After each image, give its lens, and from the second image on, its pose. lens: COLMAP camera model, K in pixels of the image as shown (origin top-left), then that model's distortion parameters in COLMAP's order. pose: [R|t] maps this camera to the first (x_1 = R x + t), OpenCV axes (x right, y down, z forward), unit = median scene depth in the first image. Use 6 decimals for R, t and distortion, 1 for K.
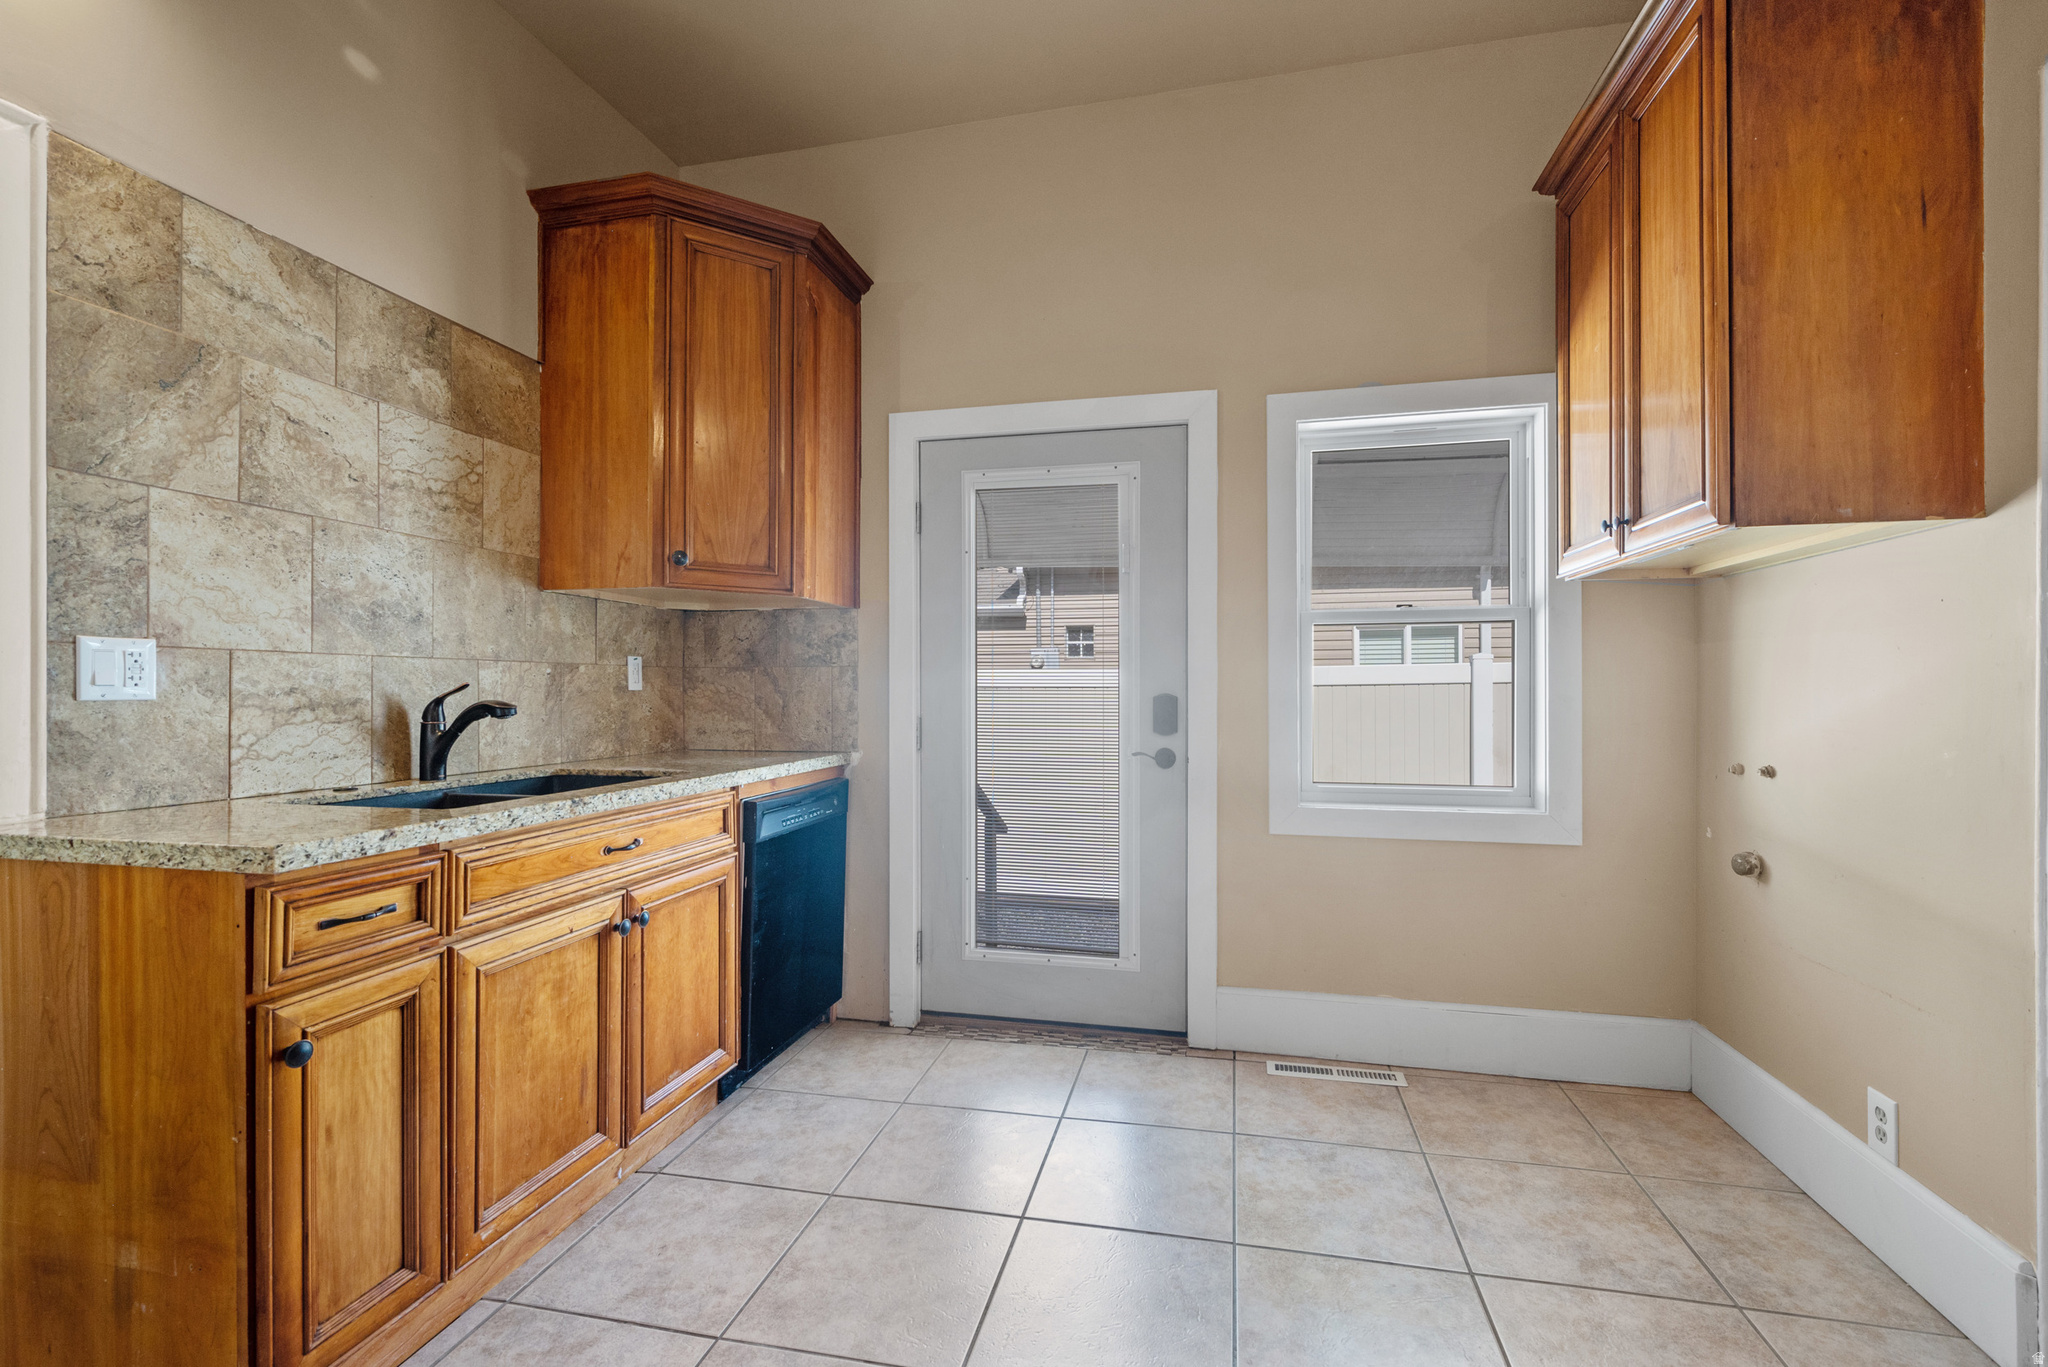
lens RADIAL K [[906.1, 0, 1024.0], [0, 906.1, 683.5], [0, 0, 1]] dist [-0.000153, 0.000065]
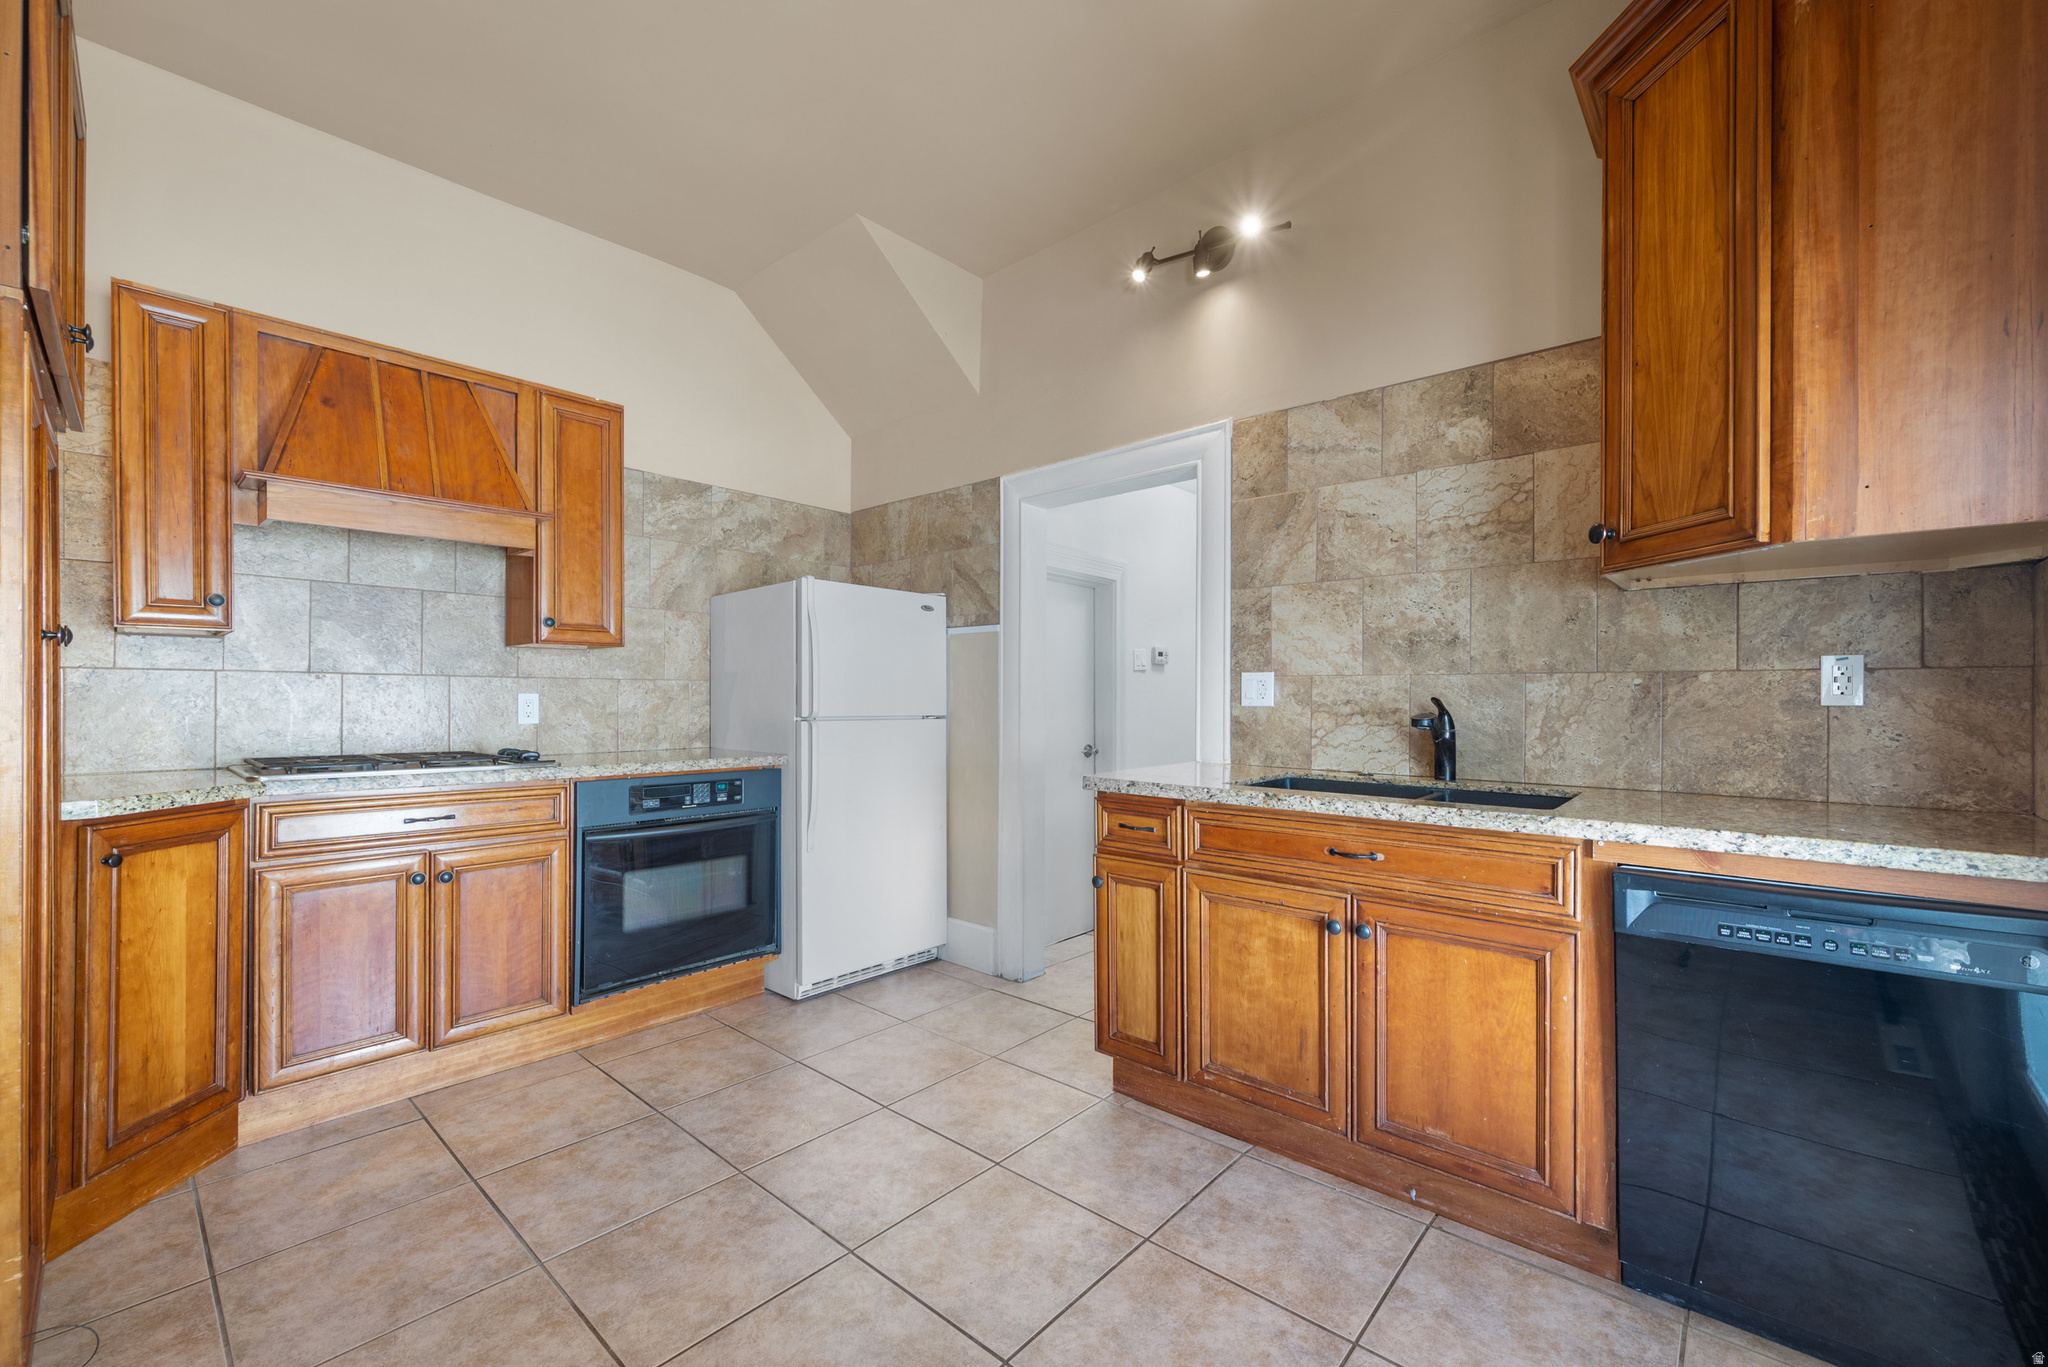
lens RADIAL K [[821.7, 0, 1027.7], [0, 821.7, 693.1], [0, 0, 1]] dist [-0.001272, -0.000099]
pose [[-0.478008, 0.001504, -0.878354, 0.572362], [0.006793, 0.999975, -0.001984, -0.006836], [0.878329, -0.006915, -0.478006, 1.128122]]
